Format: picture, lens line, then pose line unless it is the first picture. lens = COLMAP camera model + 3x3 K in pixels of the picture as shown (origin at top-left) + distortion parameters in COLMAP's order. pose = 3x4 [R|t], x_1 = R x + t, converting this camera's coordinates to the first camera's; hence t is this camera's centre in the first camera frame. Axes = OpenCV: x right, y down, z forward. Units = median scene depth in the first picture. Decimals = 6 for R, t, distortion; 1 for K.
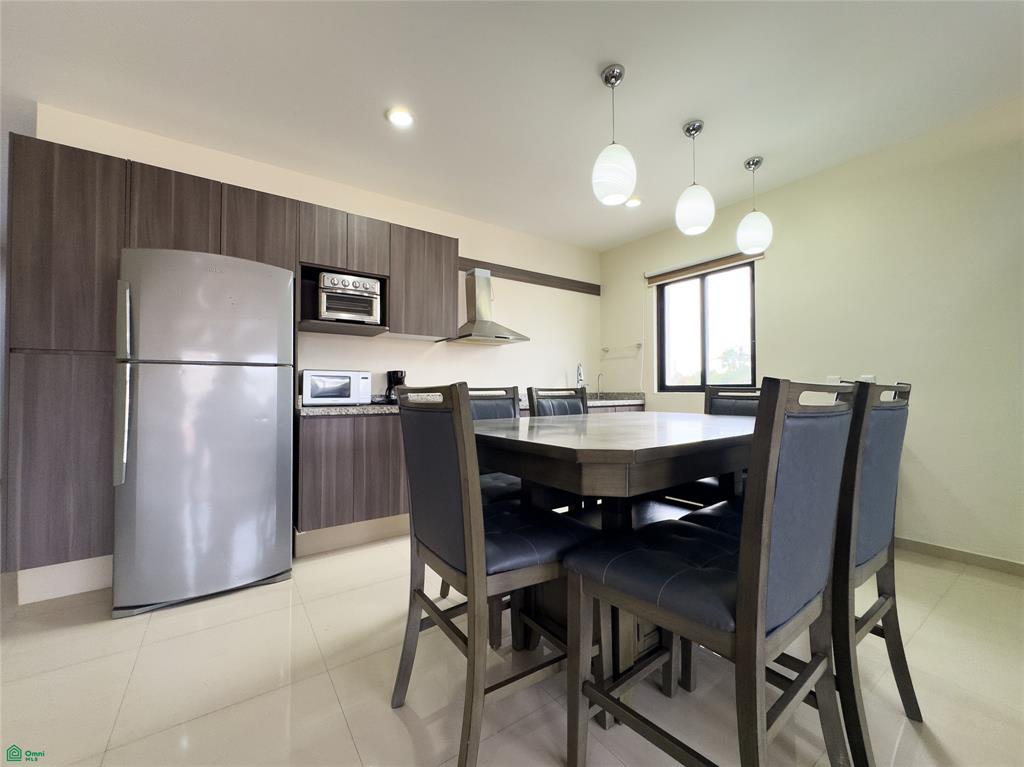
lens RADIAL K [[411.5, 0, 512.0], [0, 411.5, 383.5], [0, 0, 1]] dist [-0.002873, -0.000561]
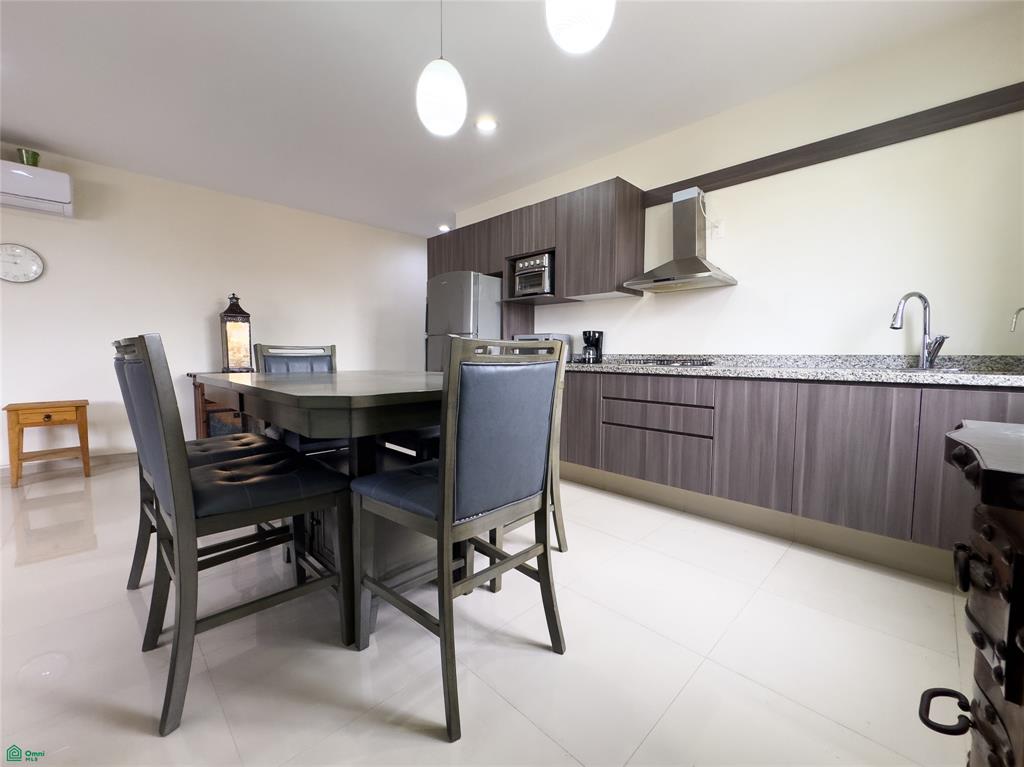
lens RADIAL K [[411.5, 0, 512.0], [0, 411.5, 383.5], [0, 0, 1]] dist [-0.002873, -0.000561]
pose [[0.167519, 0.076977, -0.982859, 0.834702], [0.016195, 0.996598, 0.080813, 0.017114], [0.985736, -0.029455, 0.165703, 0.713724]]
